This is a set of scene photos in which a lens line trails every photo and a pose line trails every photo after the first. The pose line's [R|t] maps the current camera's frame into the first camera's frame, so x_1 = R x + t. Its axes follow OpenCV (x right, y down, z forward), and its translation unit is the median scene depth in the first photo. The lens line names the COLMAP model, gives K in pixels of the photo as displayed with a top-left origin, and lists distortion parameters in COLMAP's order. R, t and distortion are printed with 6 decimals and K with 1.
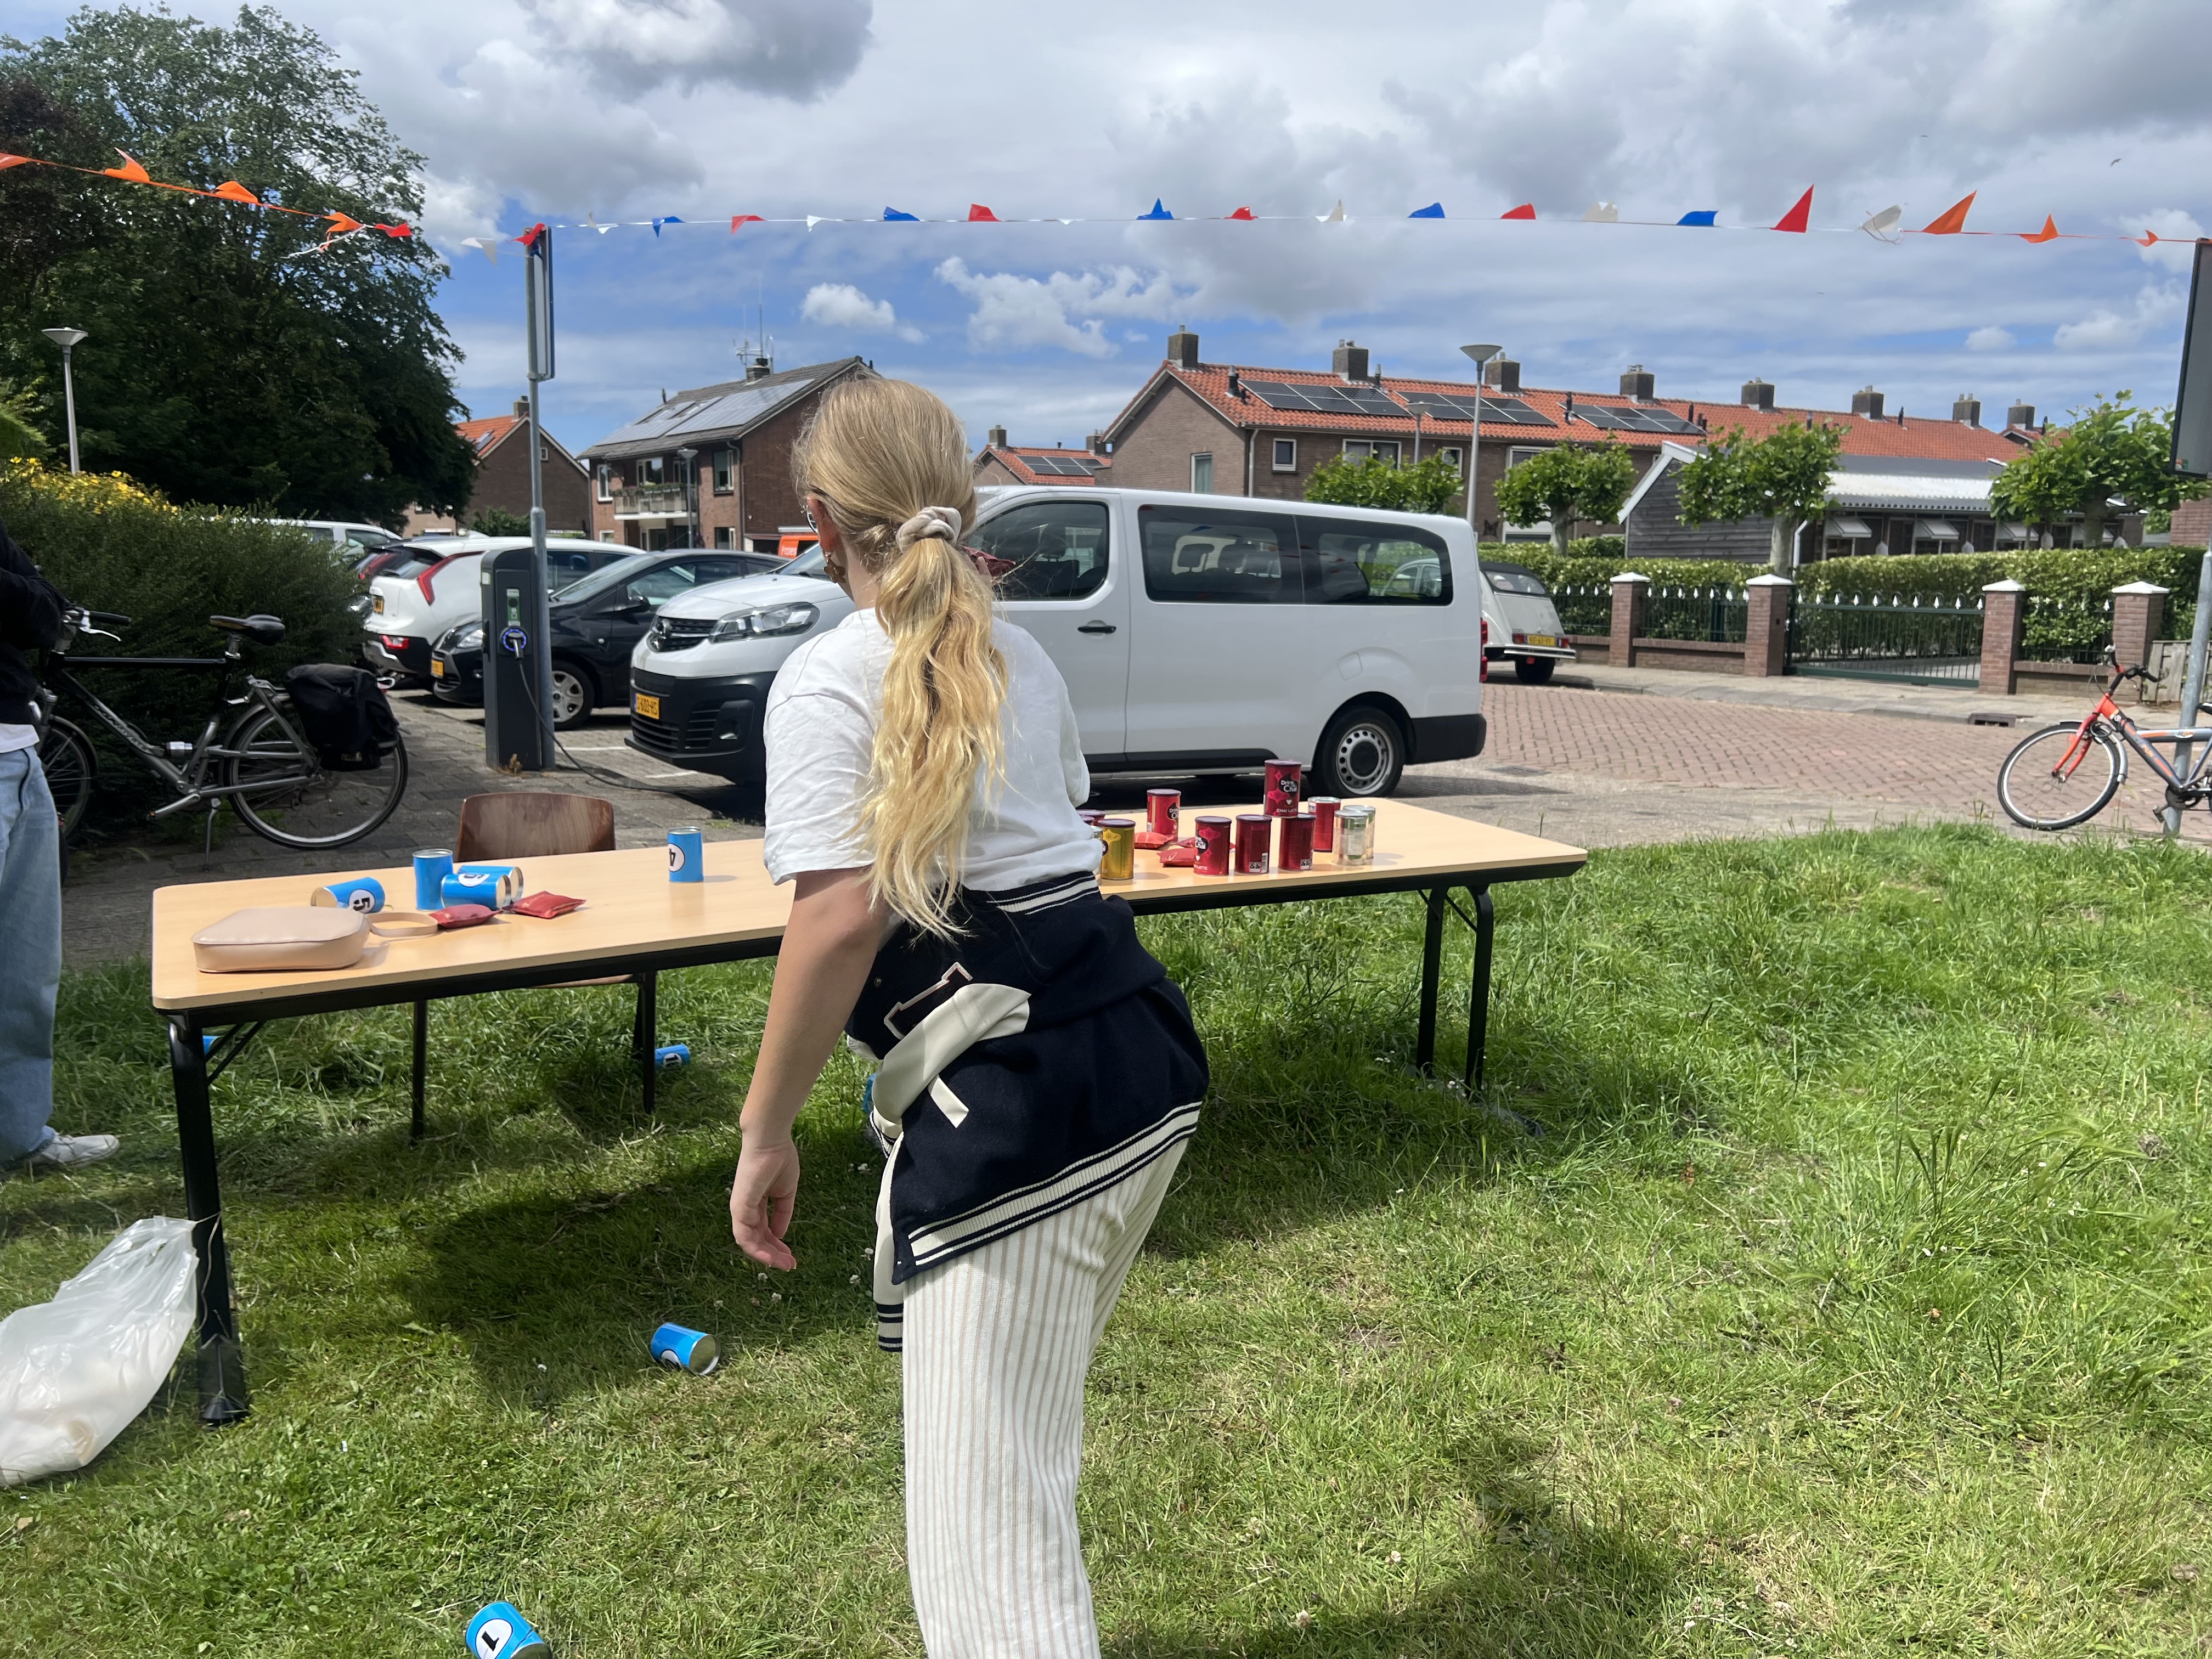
lens RADIAL K [[1624.9, 0, 1105.3], [0, 1624.9, 825.7], [0, 0, 1]] dist [0.004709, 0.005130]
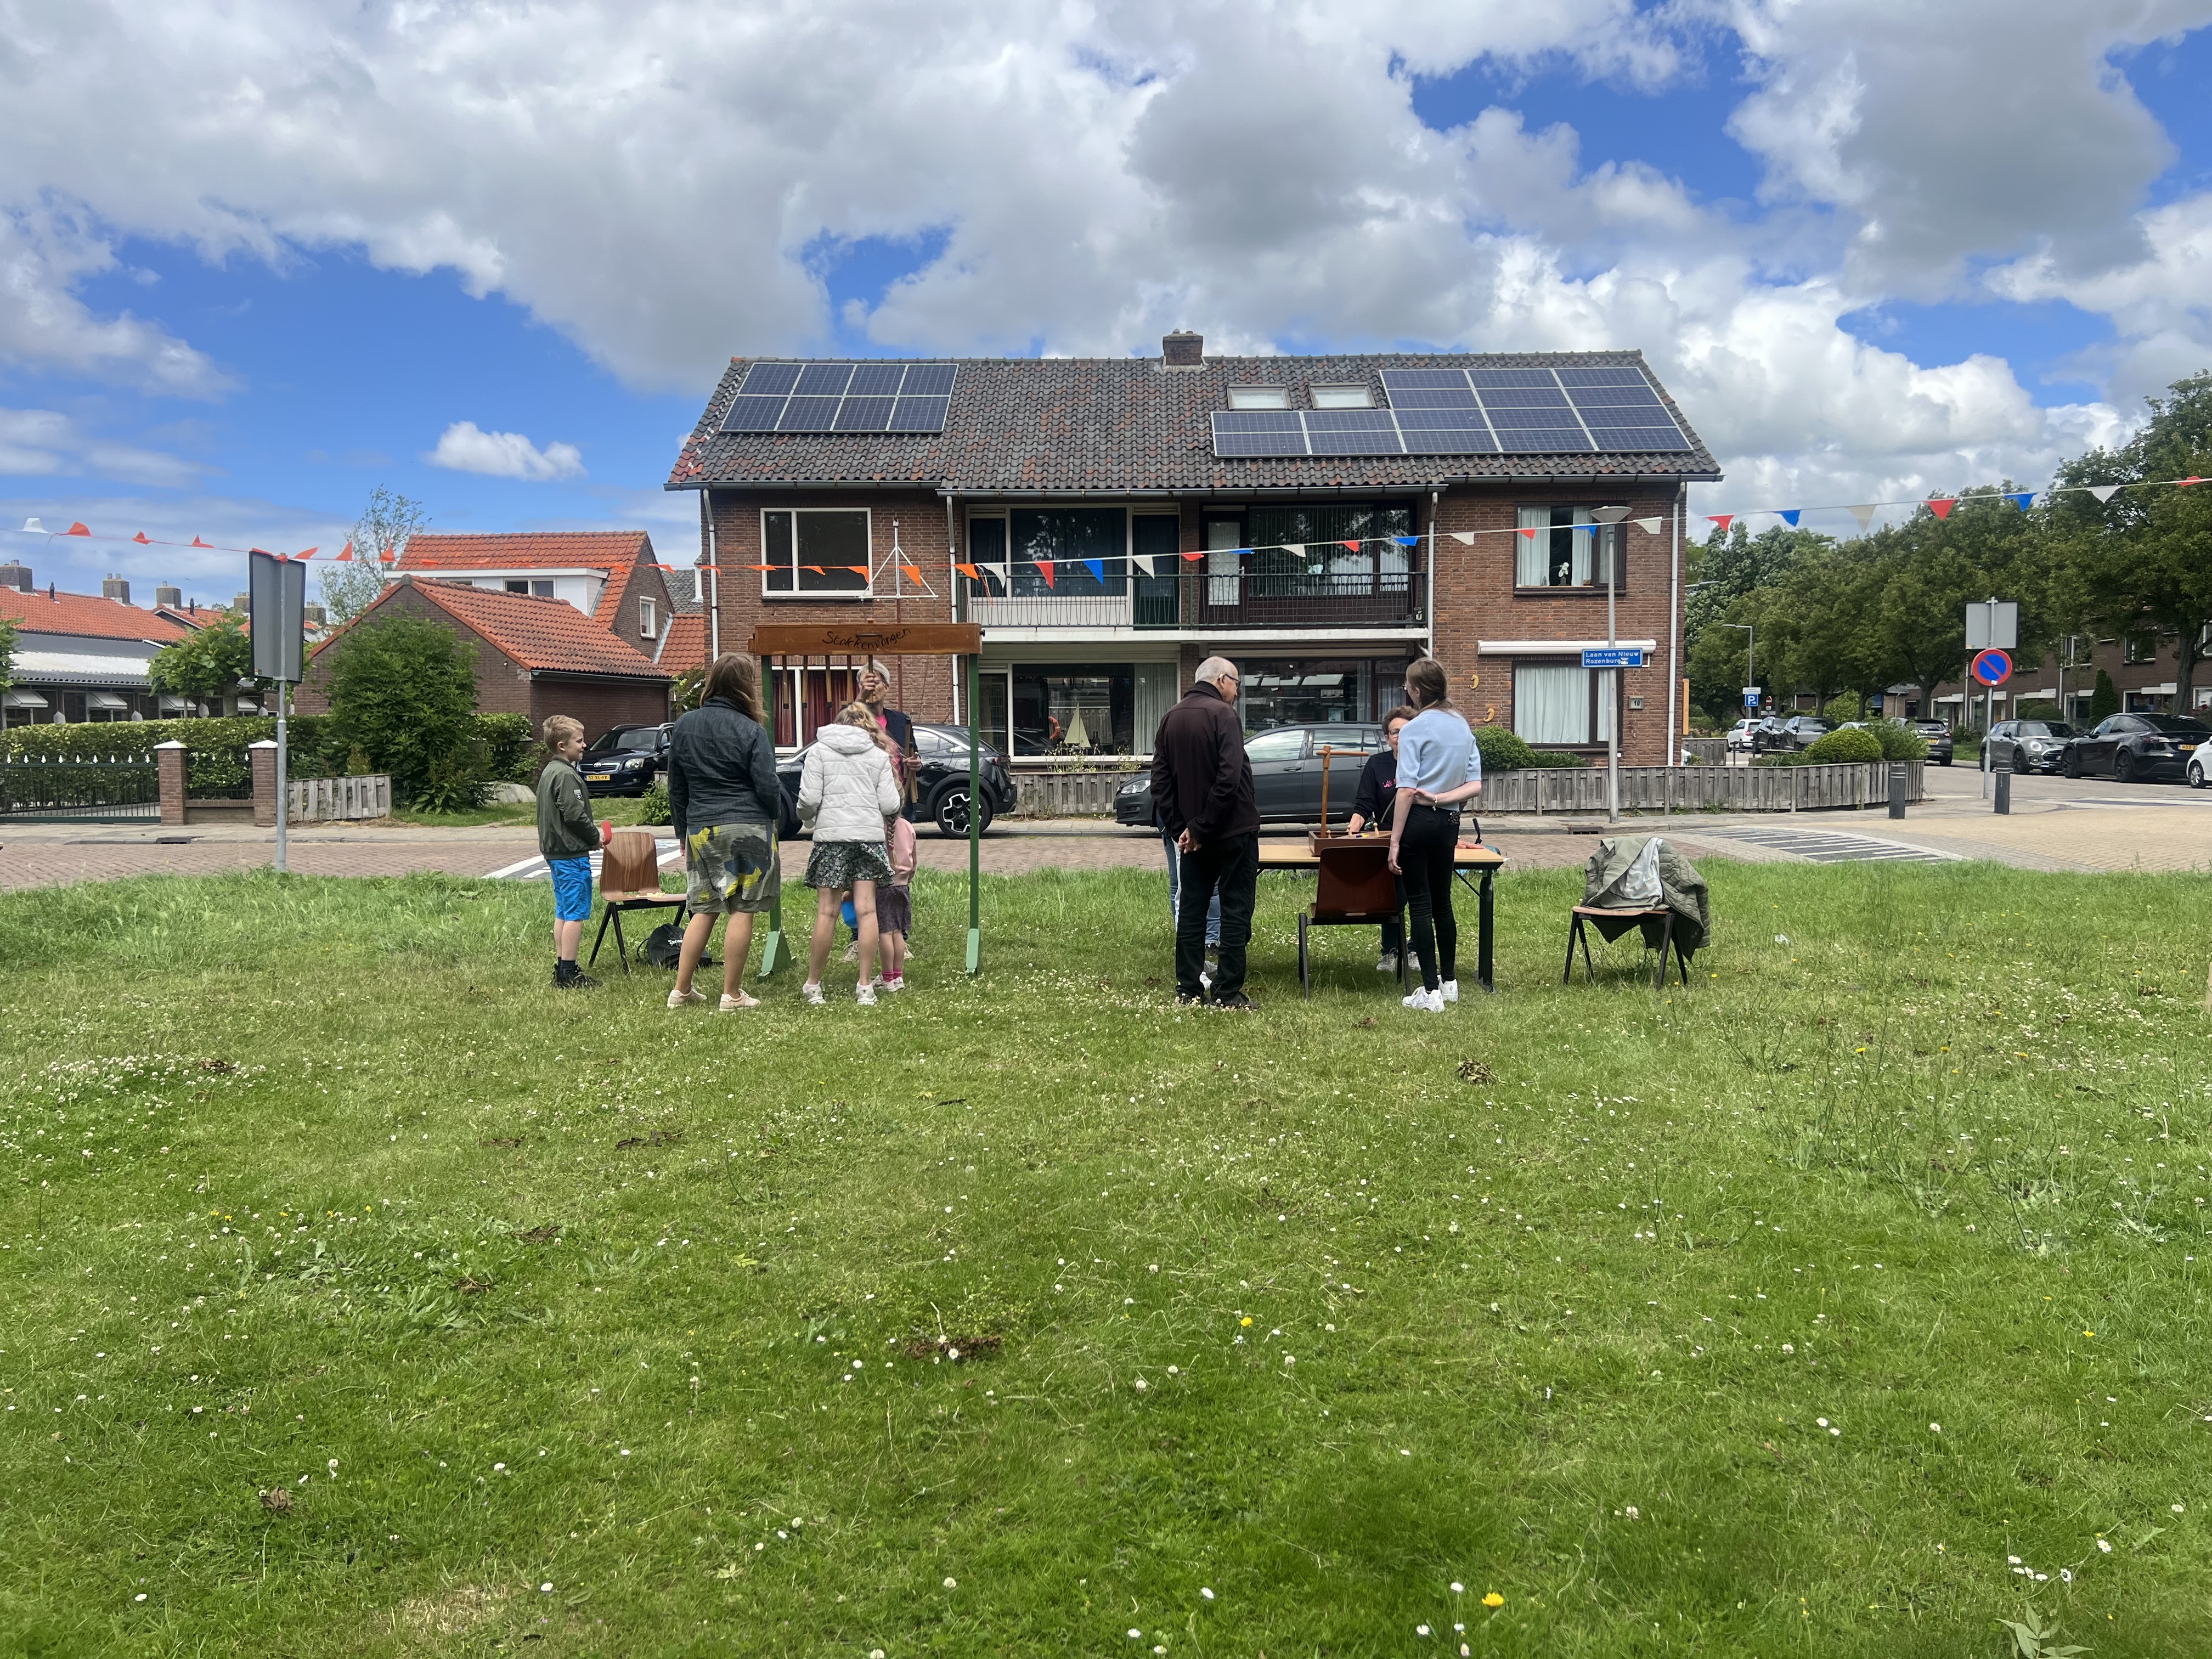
lens RADIAL K [[1624.9, 0, 1106.5], [0, 1624.9, 825.8], [0, 0, 1]] dist [0.004709, 0.005130]
pose [[0.525058, -0.064061, 0.848652, -0.136873], [0.149507, 0.988599, -0.017874, 0.043069], [-0.837832, 0.136264, 0.528650, -0.255501]]
